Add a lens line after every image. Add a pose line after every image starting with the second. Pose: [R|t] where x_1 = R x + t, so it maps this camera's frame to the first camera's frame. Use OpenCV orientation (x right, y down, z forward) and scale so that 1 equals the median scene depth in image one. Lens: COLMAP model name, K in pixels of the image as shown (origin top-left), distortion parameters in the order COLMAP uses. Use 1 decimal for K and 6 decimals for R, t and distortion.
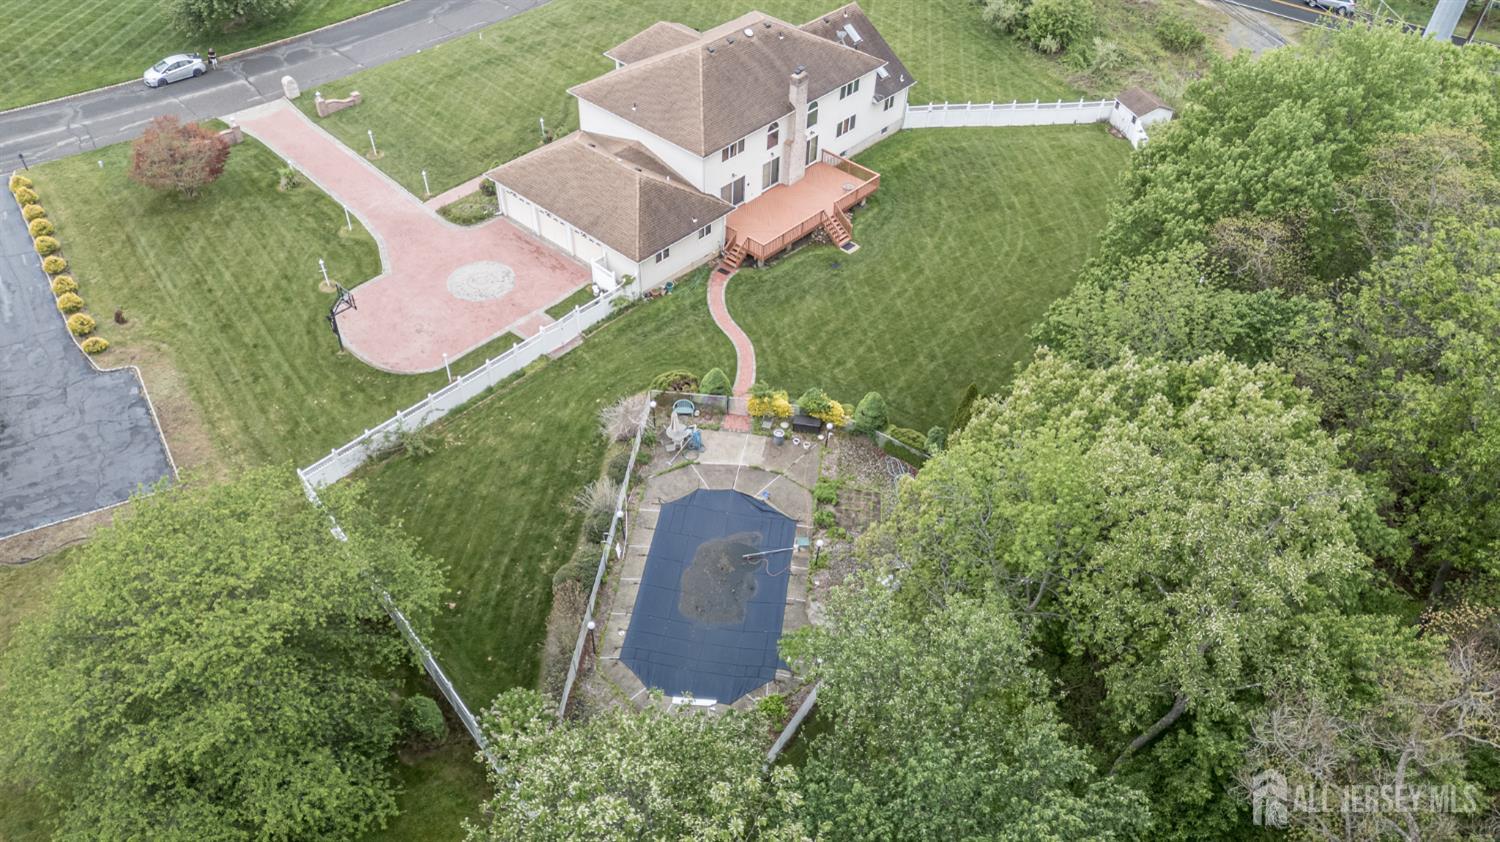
lens RADIAL K [[1093.3, 0, 750.0], [0, 1093.3, 421.0], [0, 0, 1]] dist [0.158660, -0.332491]
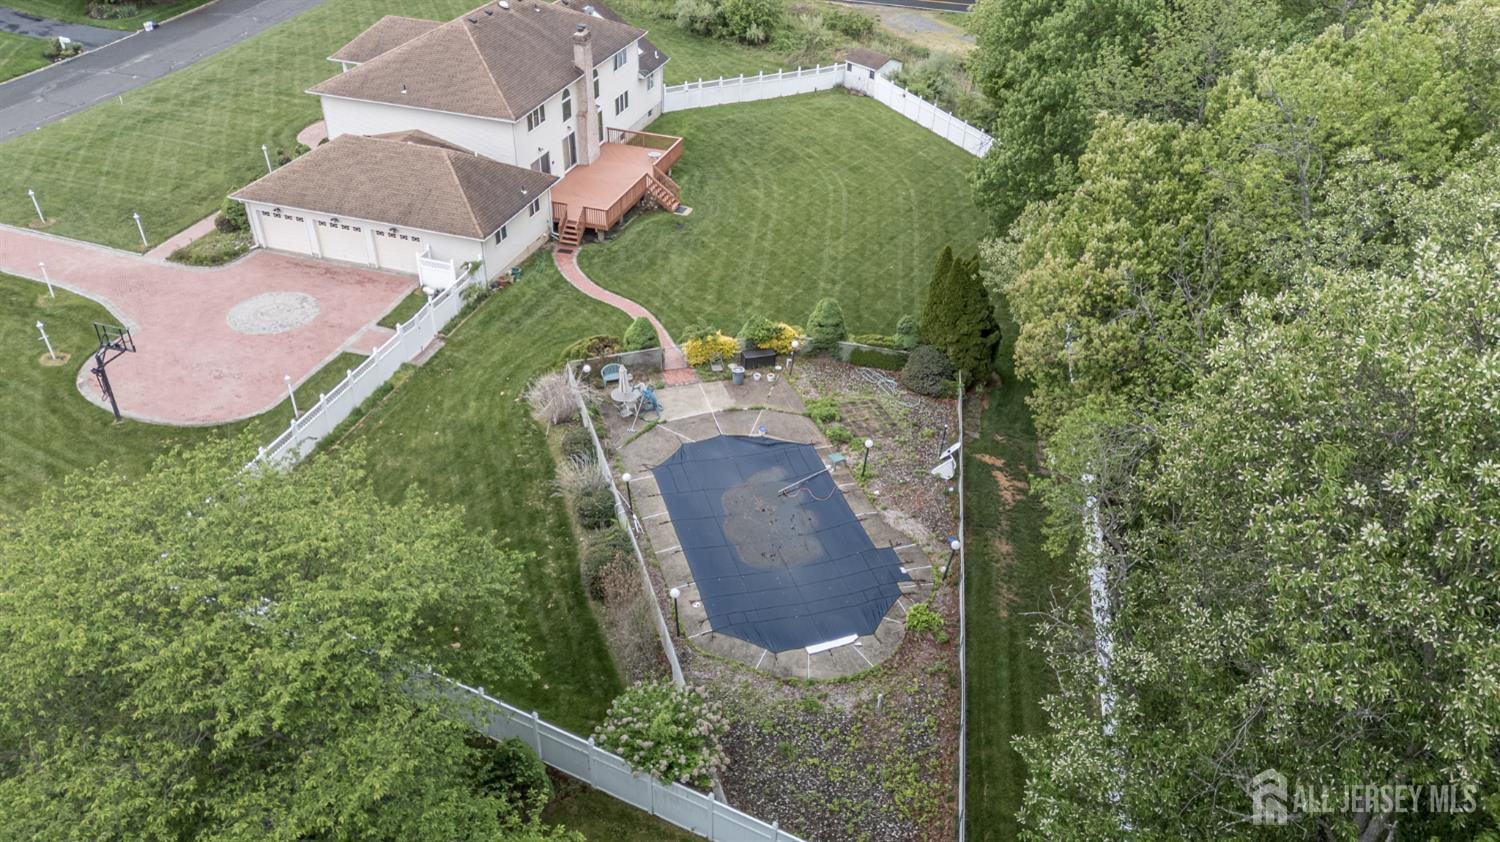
lens RADIAL K [[1095.9, 0, 750.0], [0, 1095.9, 421.0], [0, 0, 1]] dist [0.105736, -0.131473]
pose [[0.906927, -0.238285, 0.347426, -0.223579], [0.282061, 0.956003, -0.080615, 0.099929], [-0.312931, 0.171107, 0.934236, 0.177771]]
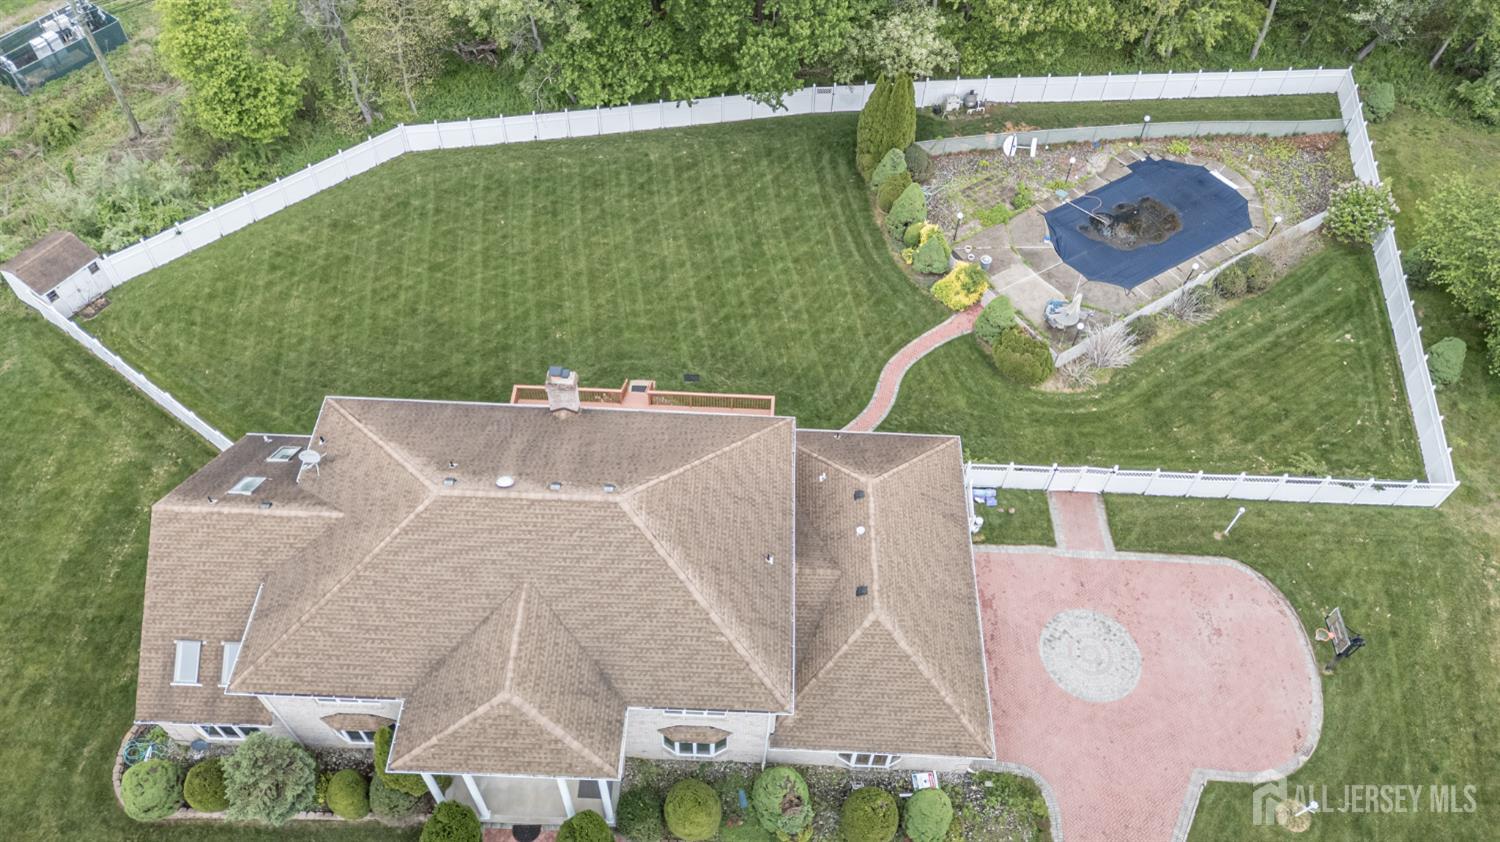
lens RADIAL K [[1095.9, 0, 750.0], [0, 1095.9, 421.0], [0, 0, 1]] dist [0.105736, -0.131473]
pose [[-0.645557, -0.637751, 0.420155, -0.294772], [0.475994, 0.094231, 0.874386, -0.803935], [-0.597232, 0.764457, 0.242734, 0.830379]]
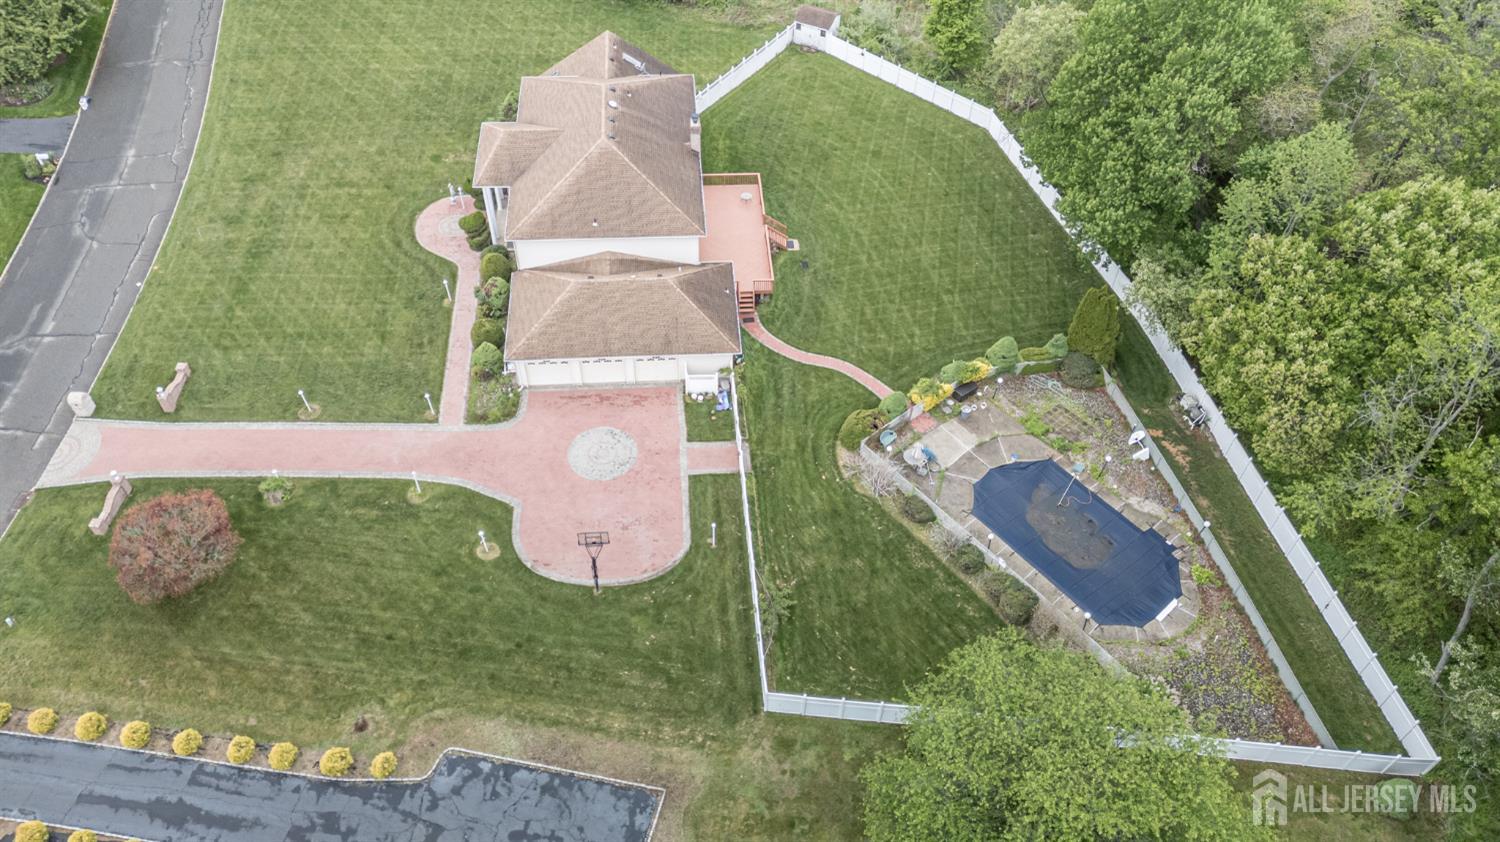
lens RADIAL K [[1093.3, 0, 750.0], [0, 1093.3, 421.0], [0, 0, 1]] dist [0.158660, -0.332491]
pose [[0.690508, -0.545789, 0.474671, -0.581740], [0.484447, 0.836269, 0.256836, -0.327352], [-0.537132, 0.052606, 0.841857, 0.112194]]
